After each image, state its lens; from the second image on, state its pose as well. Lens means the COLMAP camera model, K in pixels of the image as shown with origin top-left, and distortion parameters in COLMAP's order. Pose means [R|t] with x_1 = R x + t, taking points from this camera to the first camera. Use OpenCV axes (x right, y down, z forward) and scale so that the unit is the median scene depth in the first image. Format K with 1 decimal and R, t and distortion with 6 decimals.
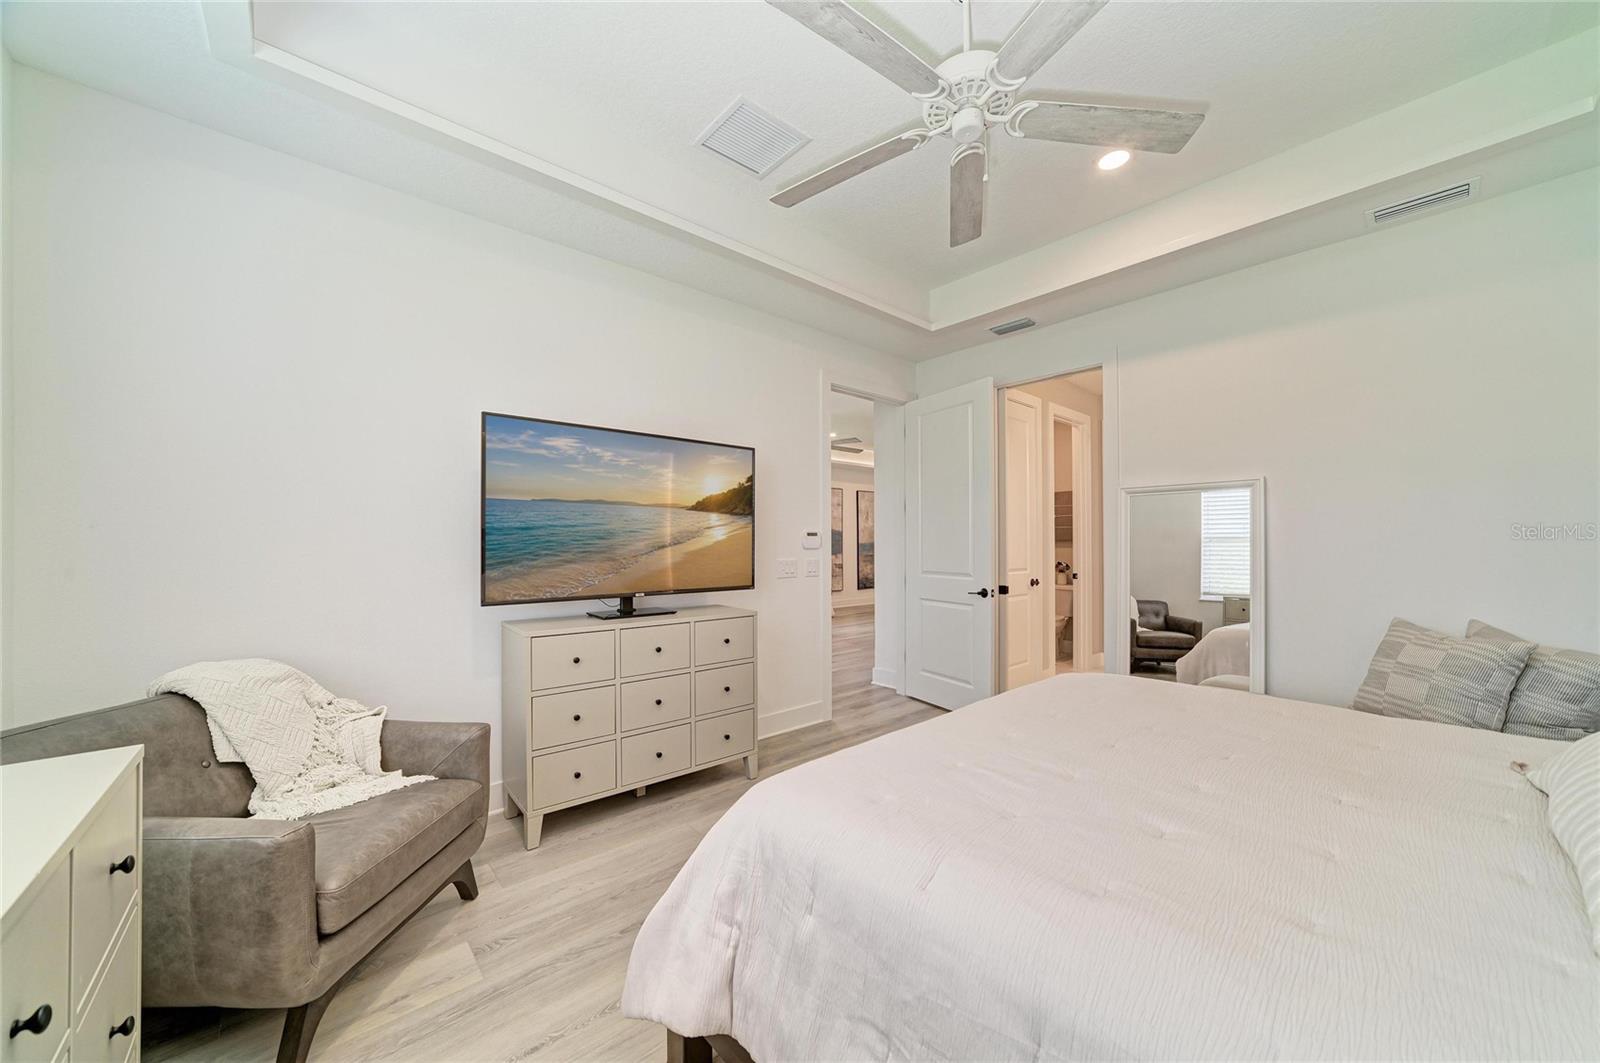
lens RADIAL K [[579.4, 0, 800.7], [0, 579.4, 539.4], [0, 0, 1]] dist [-0.009468, 0.000303]
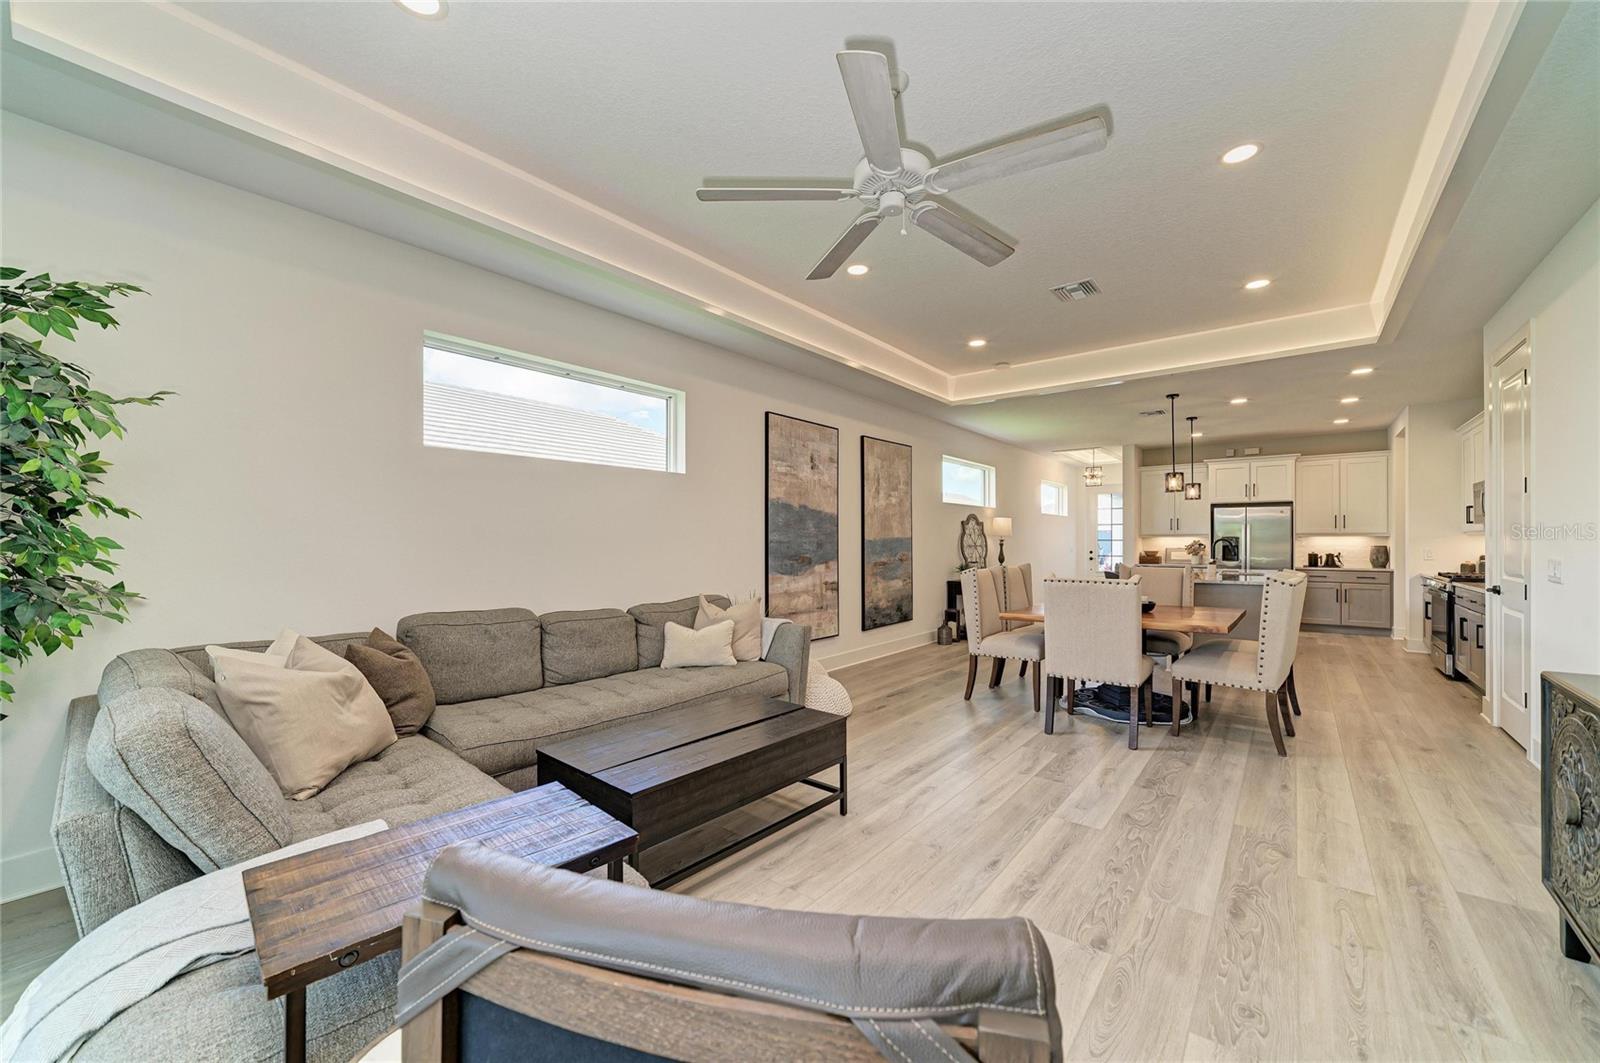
lens RADIAL K [[621.3, 0, 804.9], [0, 621.3, 539.4], [0, 0, 1]] dist [-0.015476, 0.005249]
pose [[0.983545, -0.001701, 0.180656, -0.178377], [0.001142, 0.999994, 0.003198, 0.018032], [-0.180660, -0.002939, 0.983541, 1.778848]]
